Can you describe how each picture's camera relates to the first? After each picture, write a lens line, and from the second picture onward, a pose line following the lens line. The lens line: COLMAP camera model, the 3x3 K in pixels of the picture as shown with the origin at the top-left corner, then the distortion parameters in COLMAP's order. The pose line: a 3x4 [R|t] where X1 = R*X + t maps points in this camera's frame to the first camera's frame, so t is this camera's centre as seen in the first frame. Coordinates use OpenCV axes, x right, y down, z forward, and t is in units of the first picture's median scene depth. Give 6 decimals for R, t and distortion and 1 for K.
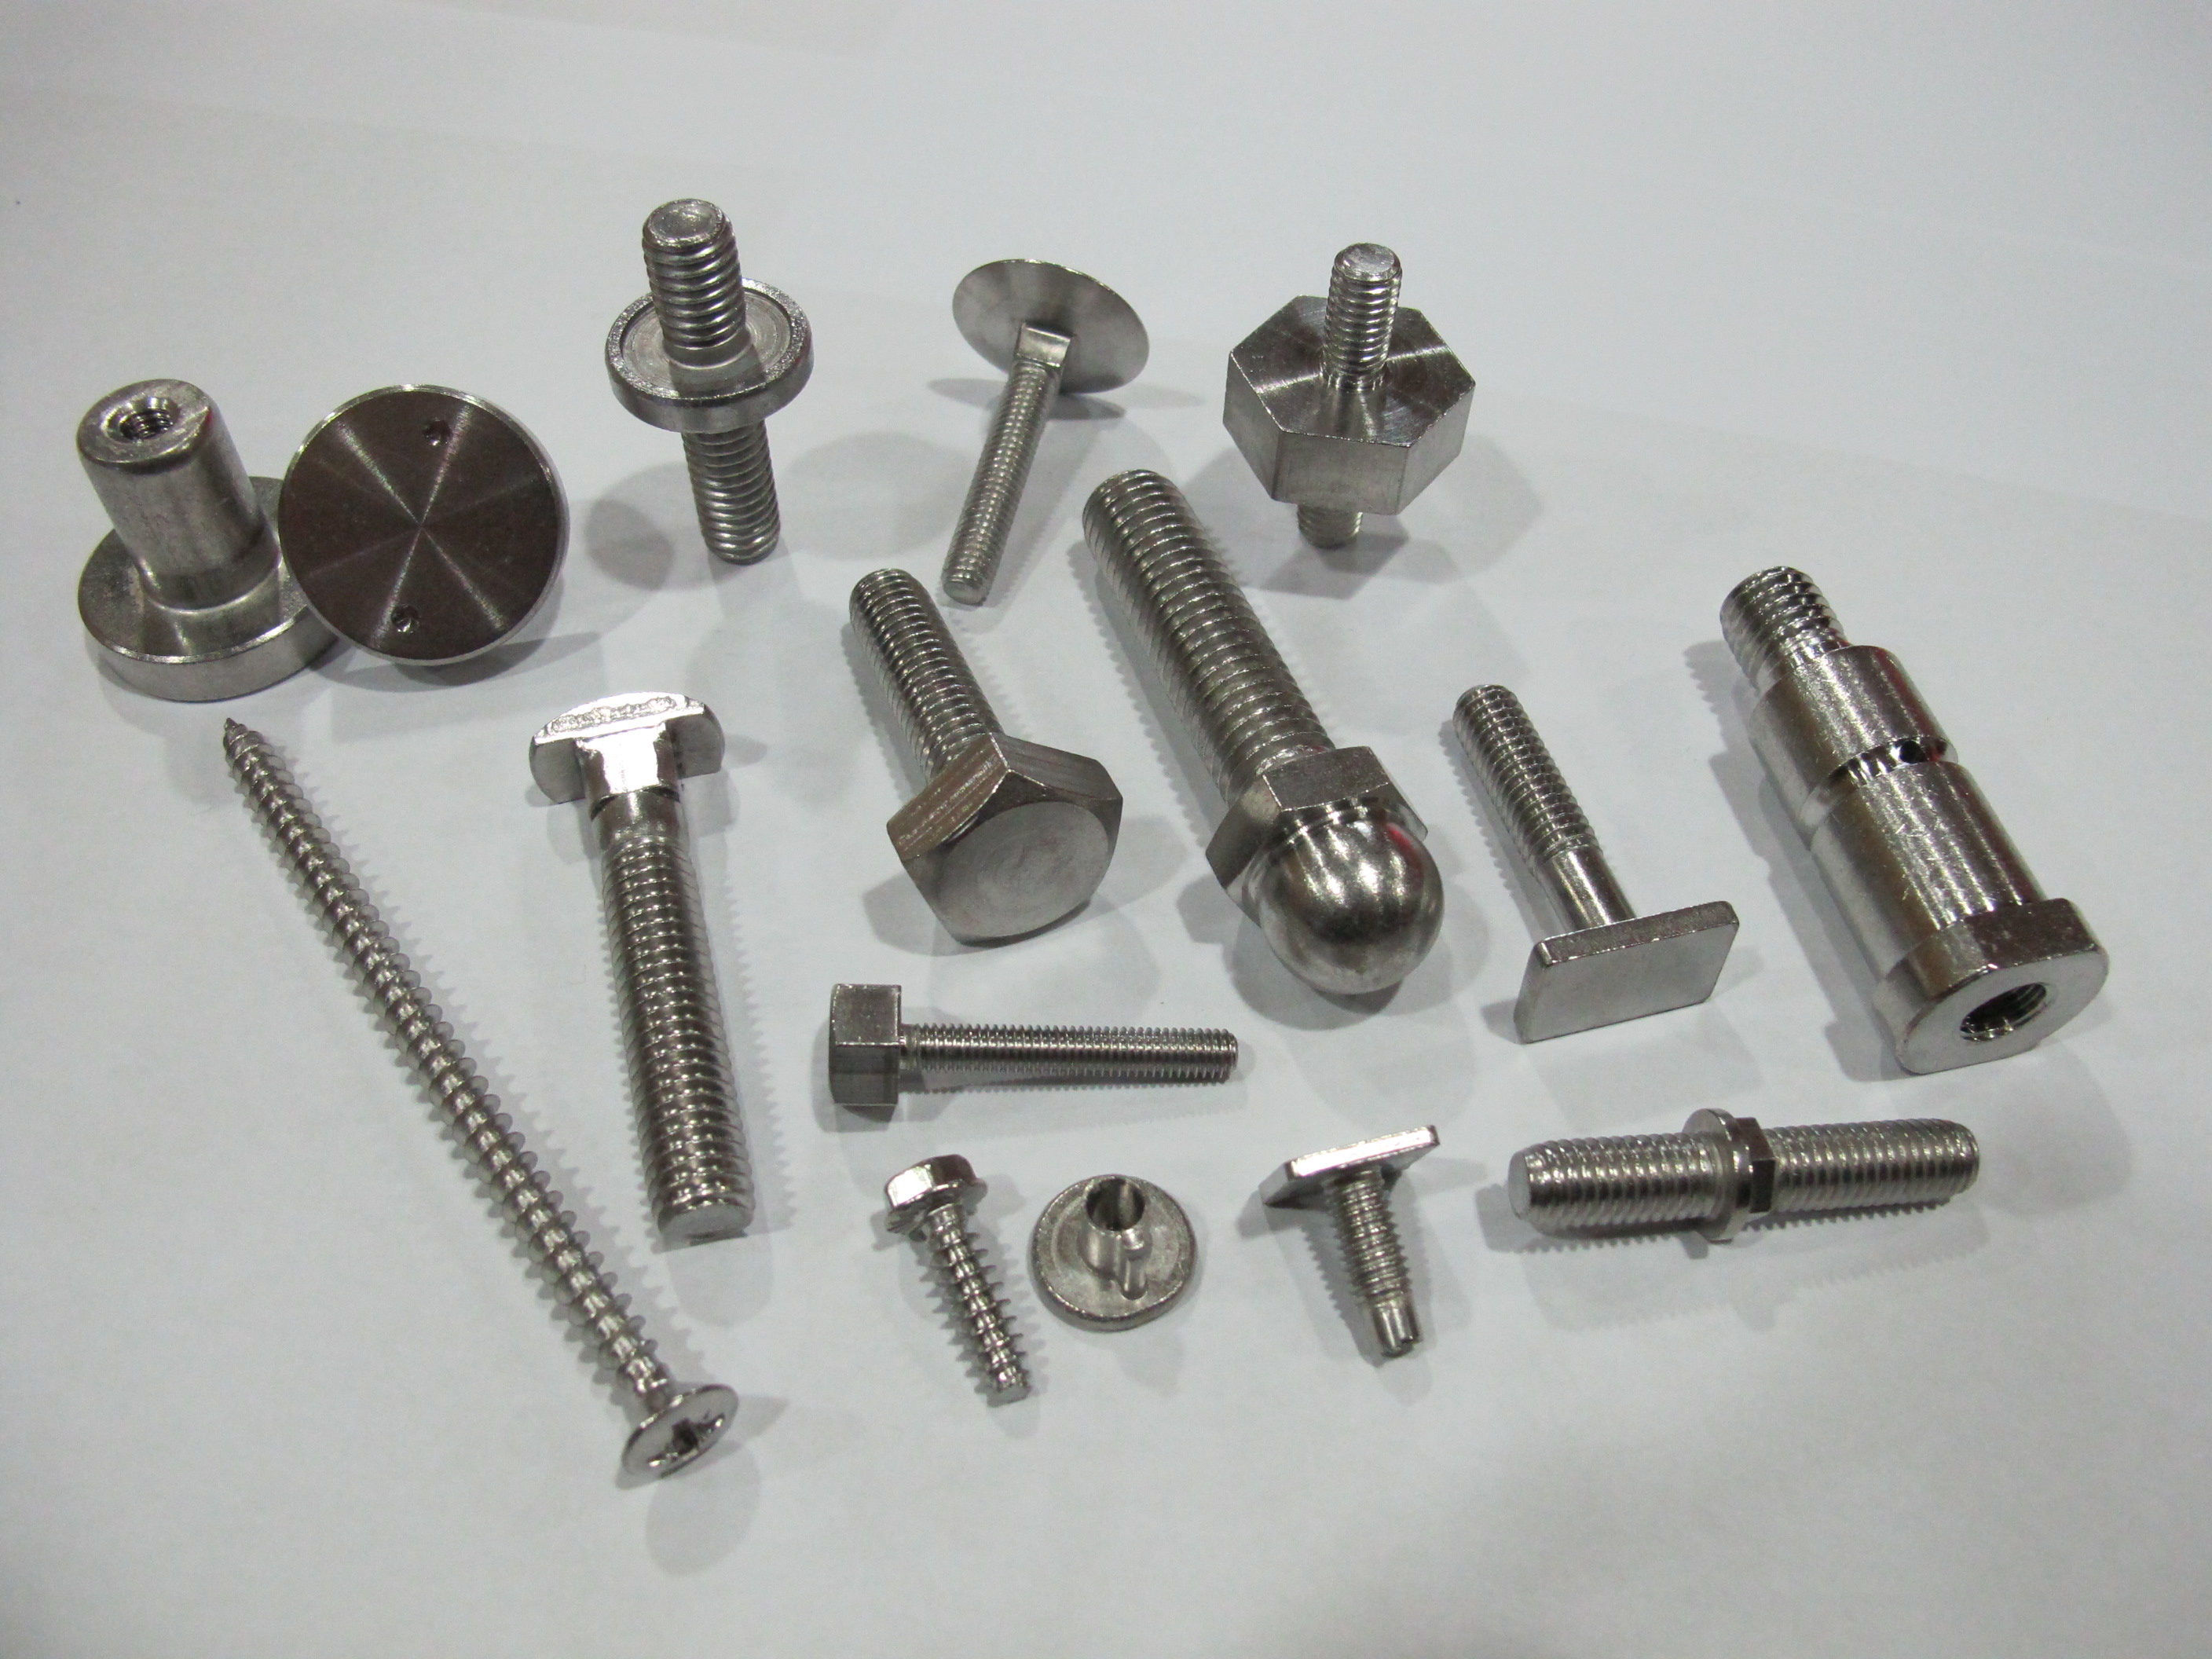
lens RADIAL K [[1872.9, 0, 1138.9], [0, 1872.9, 852.5], [0, 0, 1]] dist [-0.152751, 0.069494]
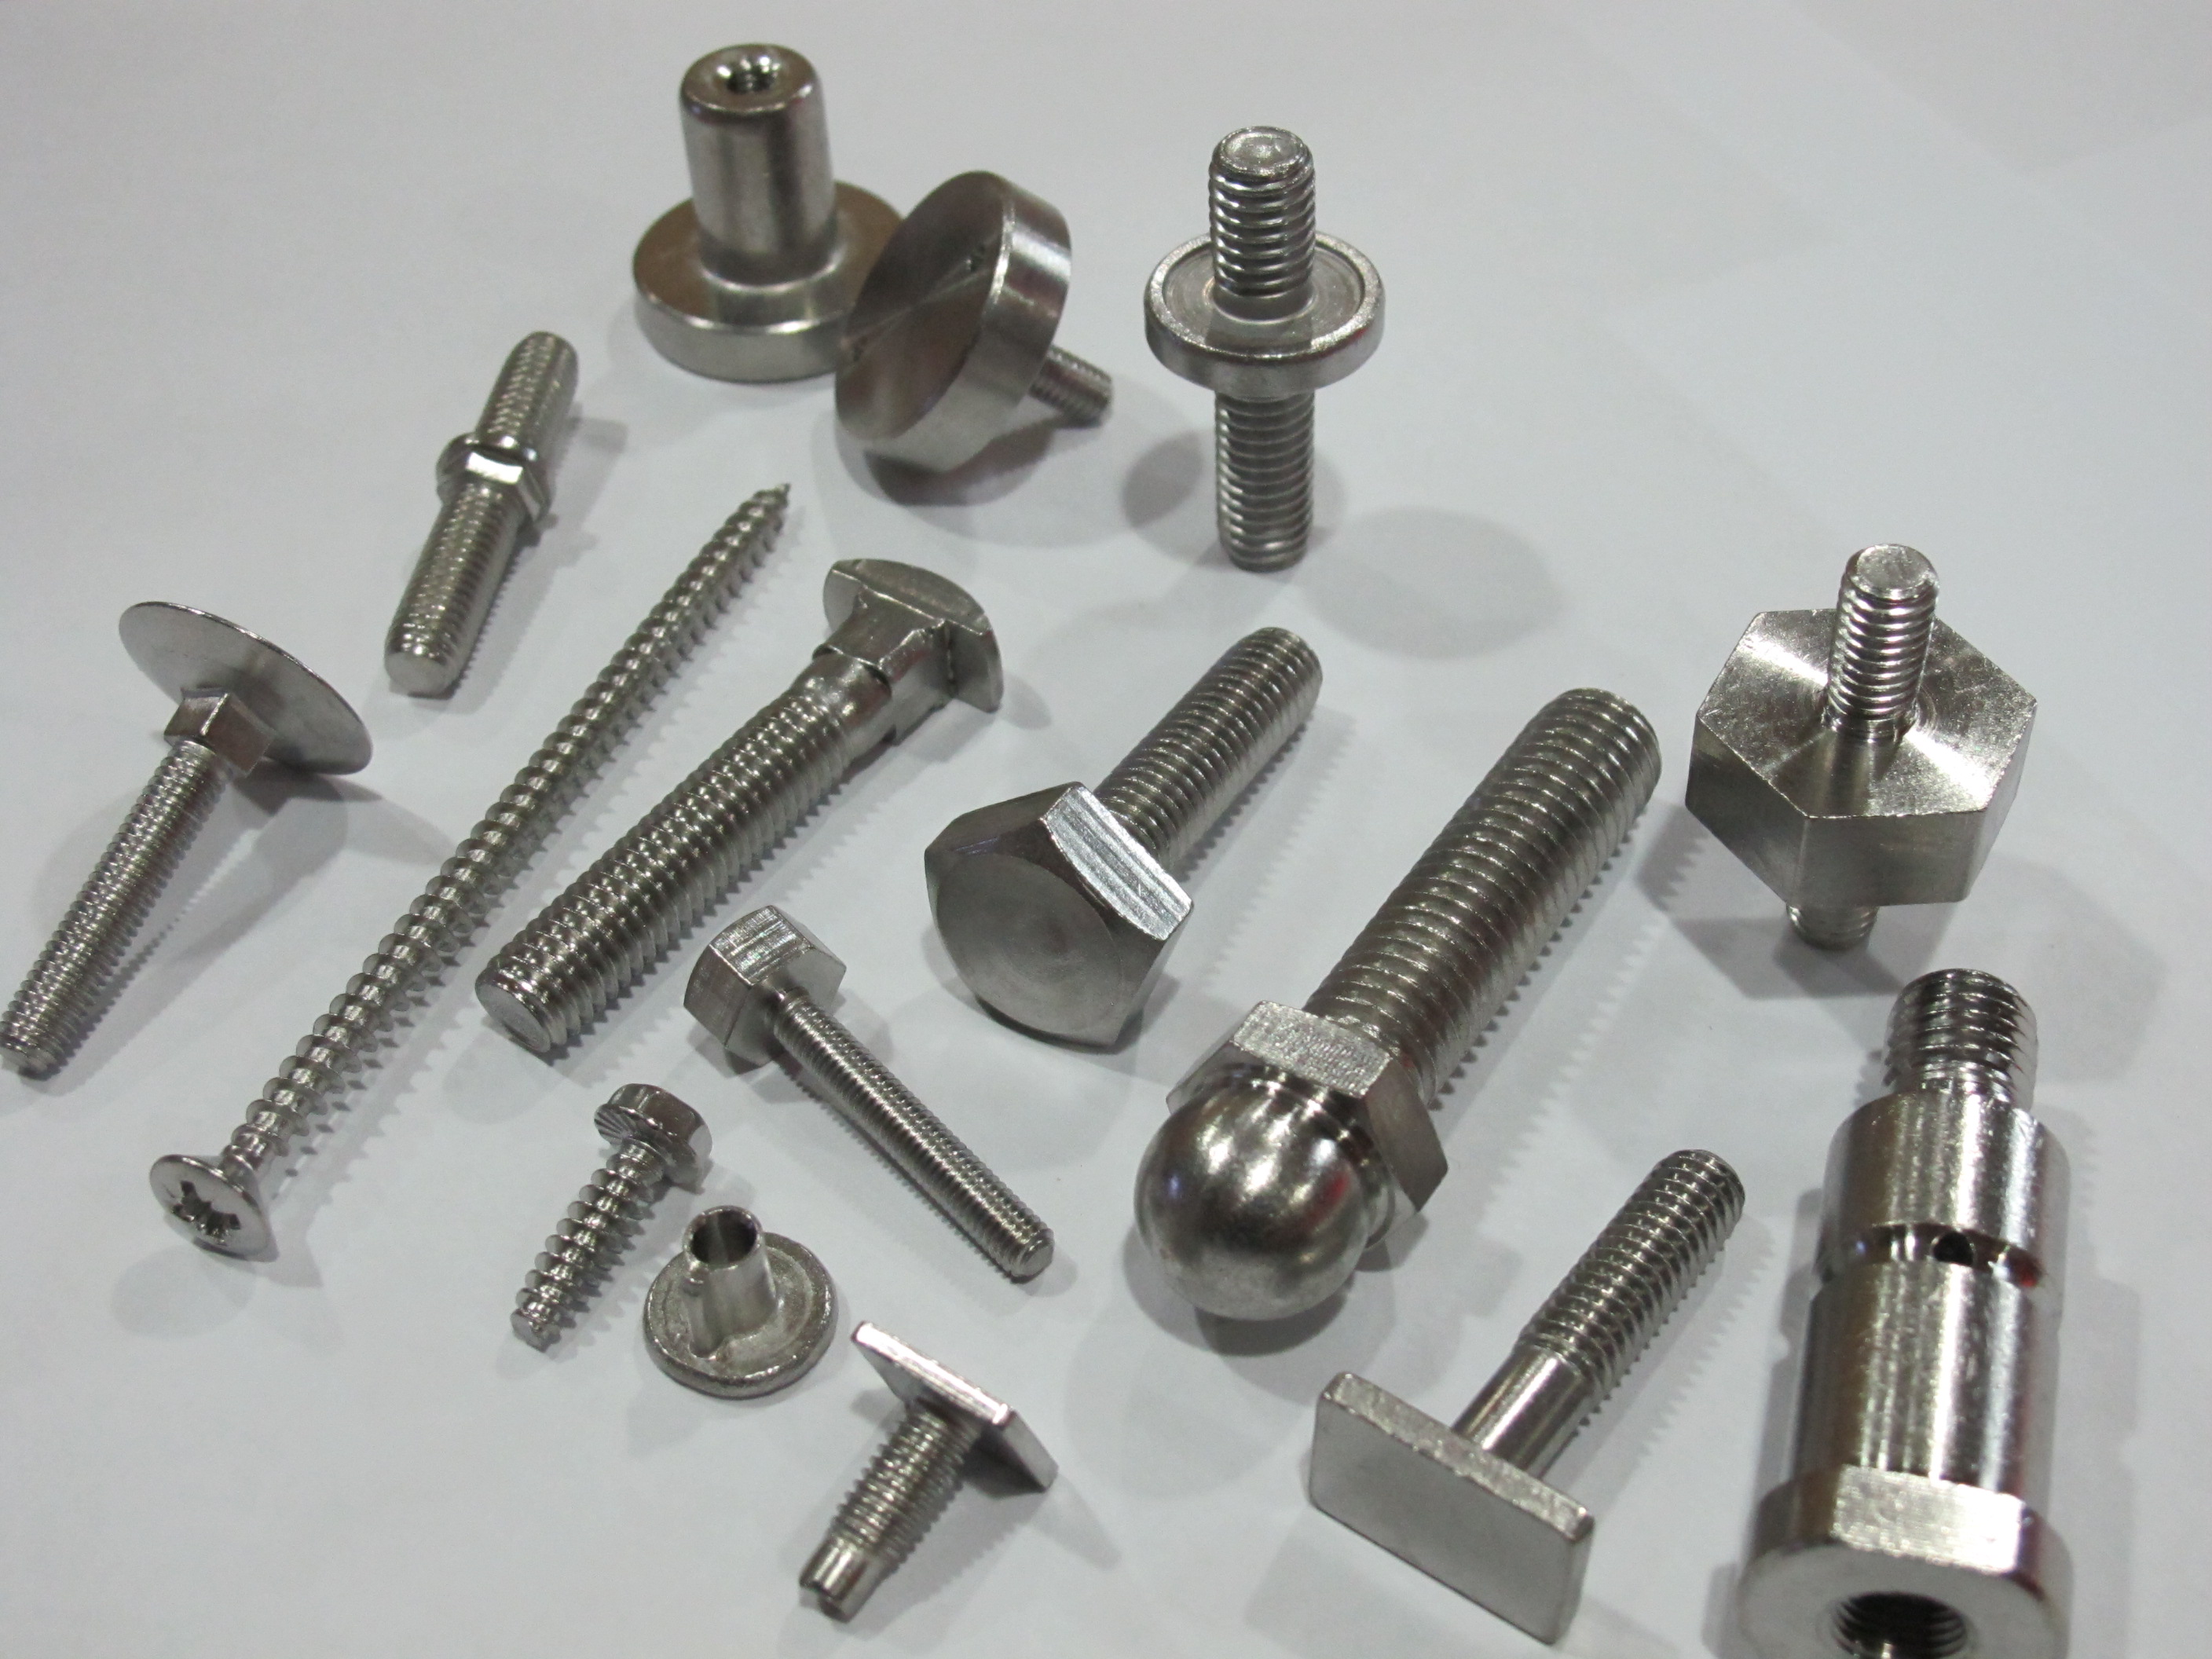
lens RADIAL K [[2904.1, 0, 1130.9], [0, 2904.1, 881.3], [0, 0, 1]] dist [-0.109380, 0.000000]
pose [[0.616951, 0.523476, -0.587660, 0.733297], [-0.594070, 0.799527, 0.088523, -0.159077], [0.516190, 0.294497, 0.804251, -0.031487]]
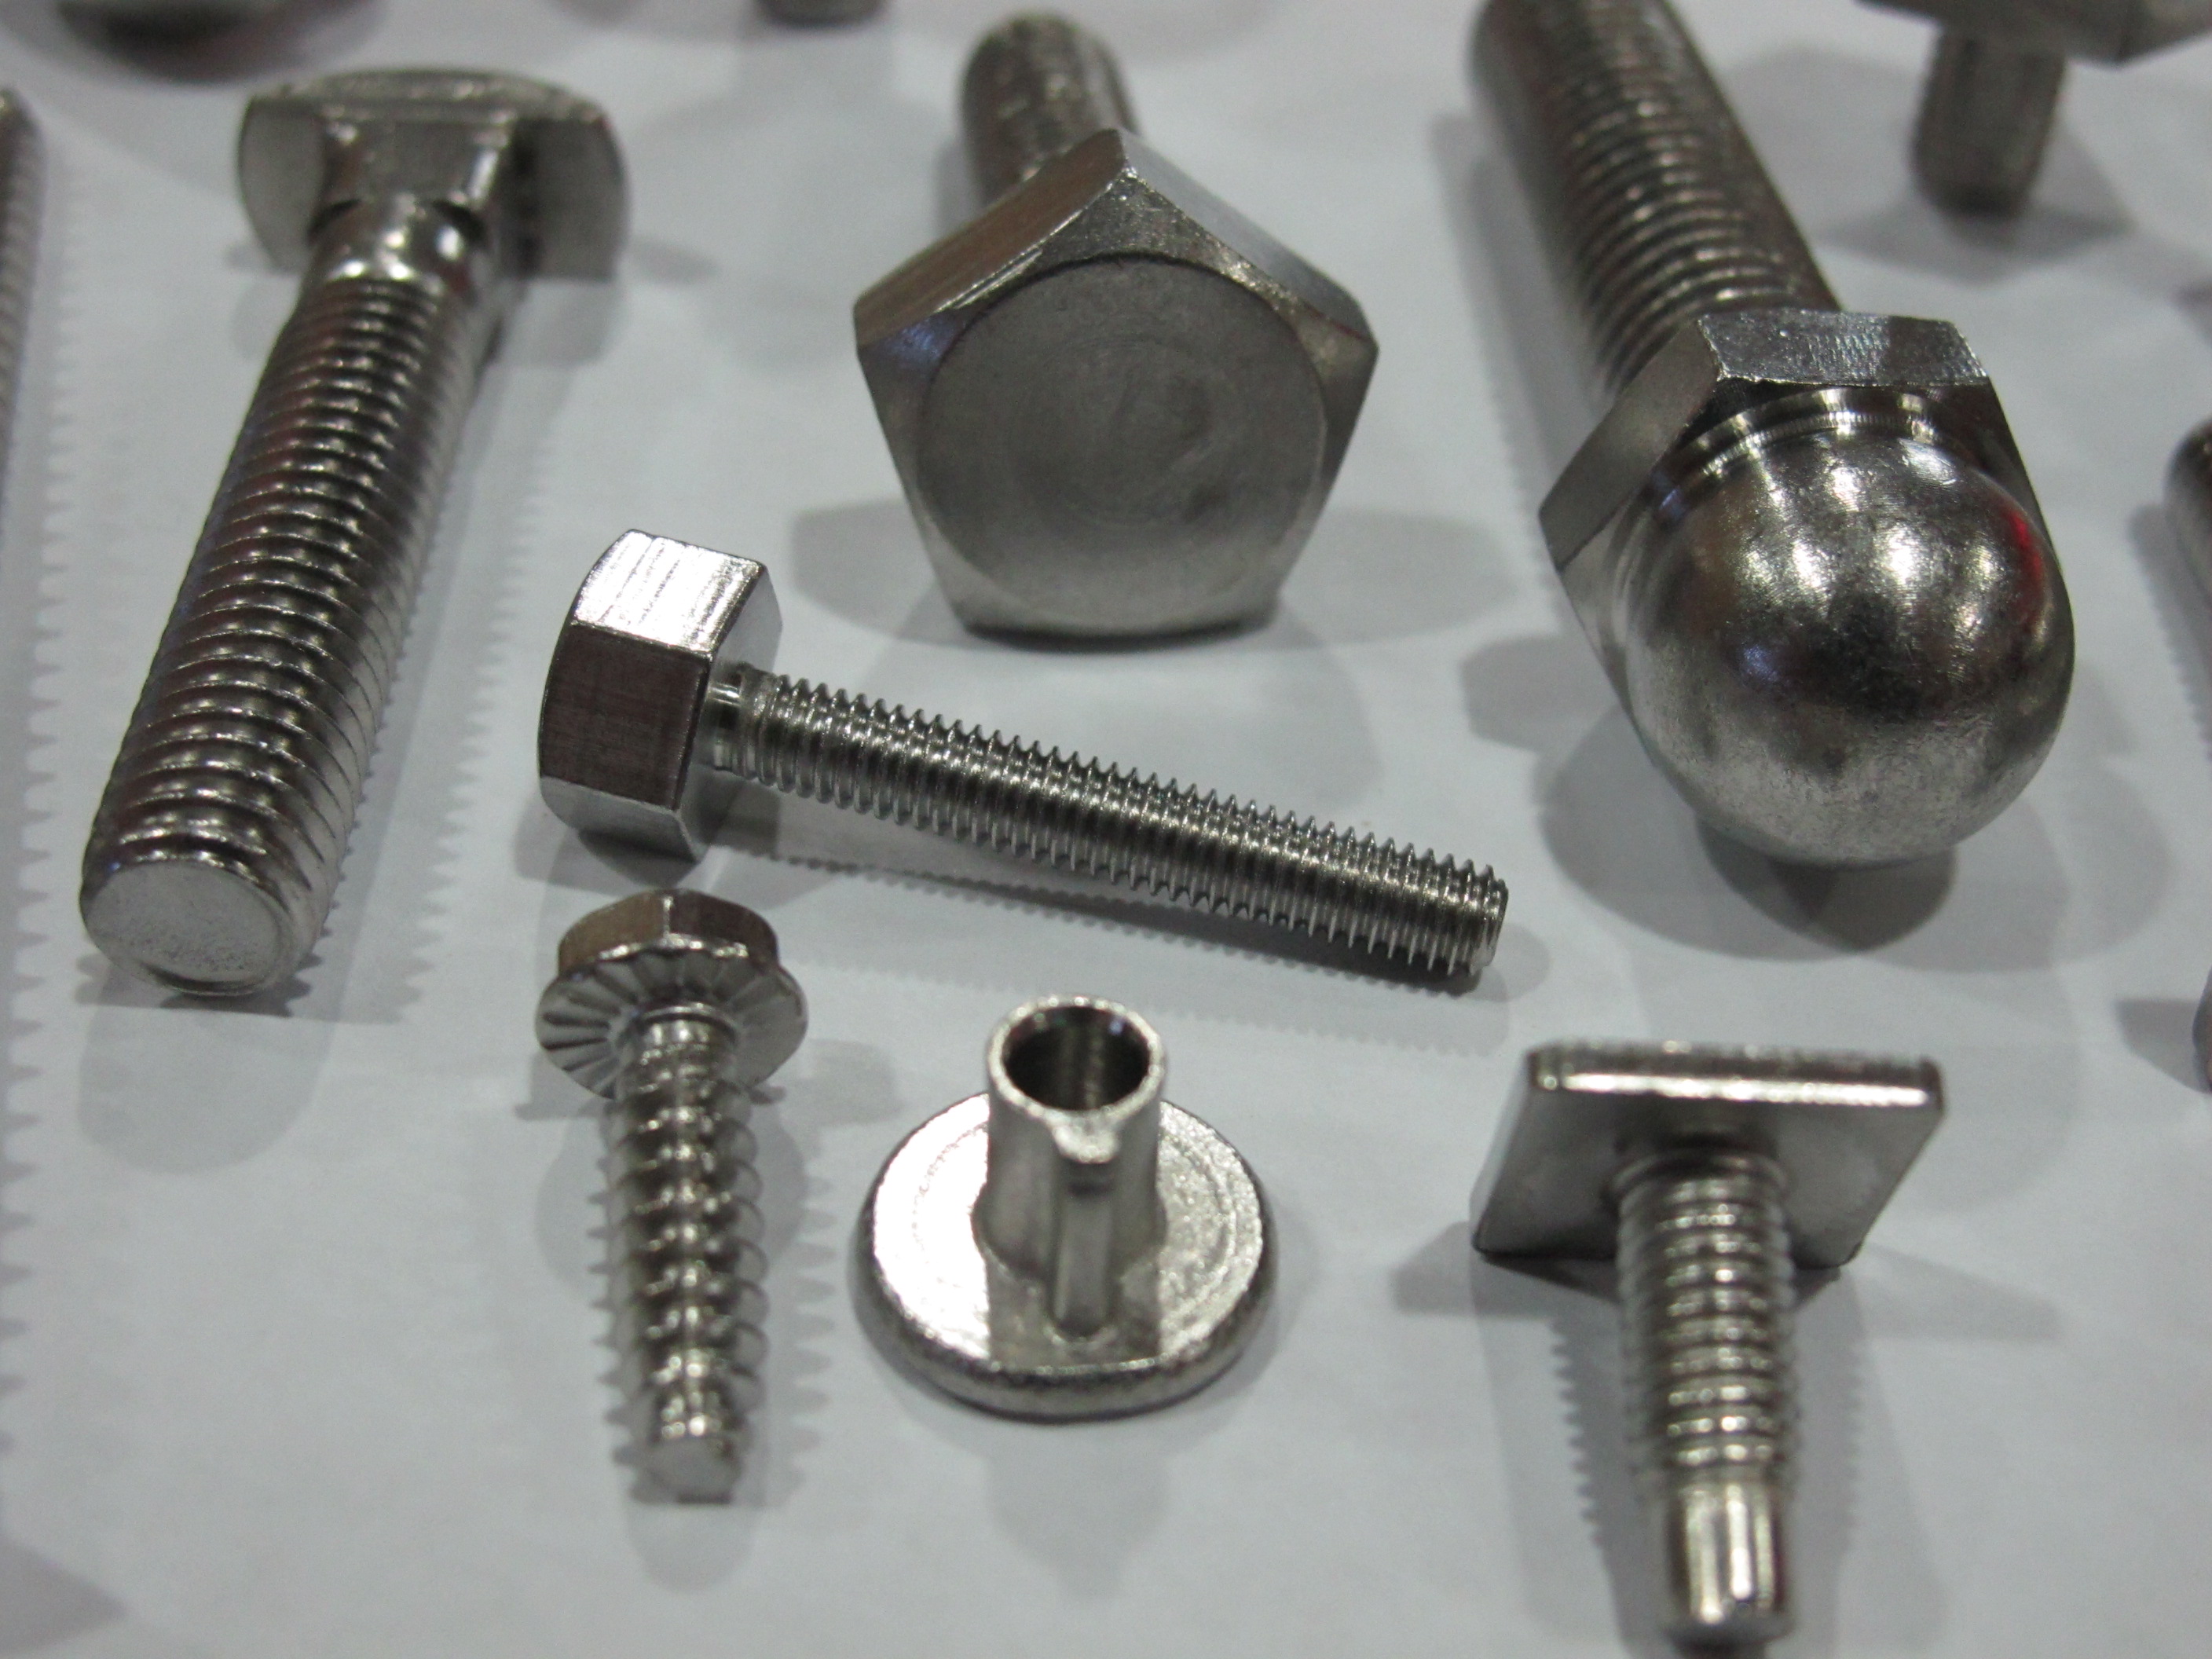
lens RADIAL K [[2904.1, 0, 1156.6], [0, 2904.1, 866.4], [0, 0, 1]] dist [-0.109380, 0.000000]
pose [[0.959000, 0.201976, -0.198807, 0.105447], [-0.238948, 0.953441, -0.183993, 0.234177], [0.152389, 0.223954, 0.962612, 0.370752]]
